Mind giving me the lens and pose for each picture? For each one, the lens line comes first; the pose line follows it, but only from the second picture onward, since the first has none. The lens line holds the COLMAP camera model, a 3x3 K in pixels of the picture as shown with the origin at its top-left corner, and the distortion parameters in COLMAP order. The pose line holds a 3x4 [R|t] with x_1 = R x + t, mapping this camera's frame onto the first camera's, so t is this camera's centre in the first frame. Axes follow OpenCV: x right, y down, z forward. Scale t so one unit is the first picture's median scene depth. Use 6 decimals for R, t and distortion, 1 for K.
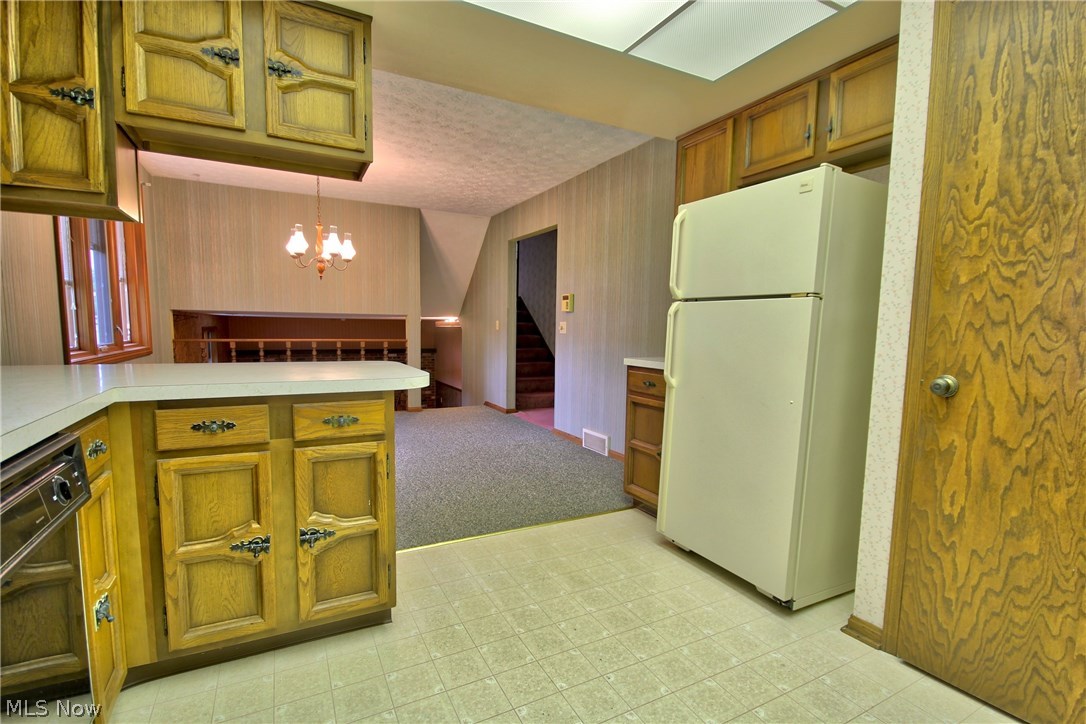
lens RADIAL K [[509.1, 0, 541.3], [0, 509.1, 379.0], [0, 0, 1]] dist [-0.003769, -0.000943]
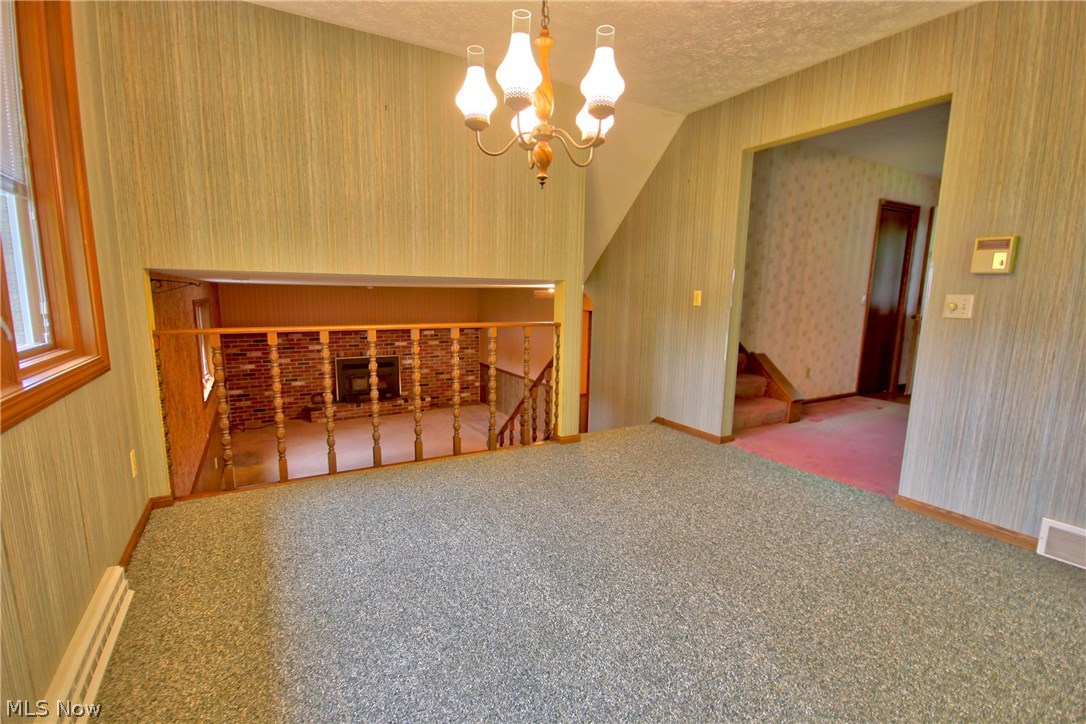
lens RADIAL K [[509.1, 0, 541.3], [0, 509.1, 379.0], [0, 0, 1]] dist [-0.003769, -0.000943]
pose [[0.999269, -0.008221, 0.037332, -0.371941], [0.005837, 0.997964, 0.063516, -0.060577], [-0.037778, -0.063251, 0.997282, 0.496854]]
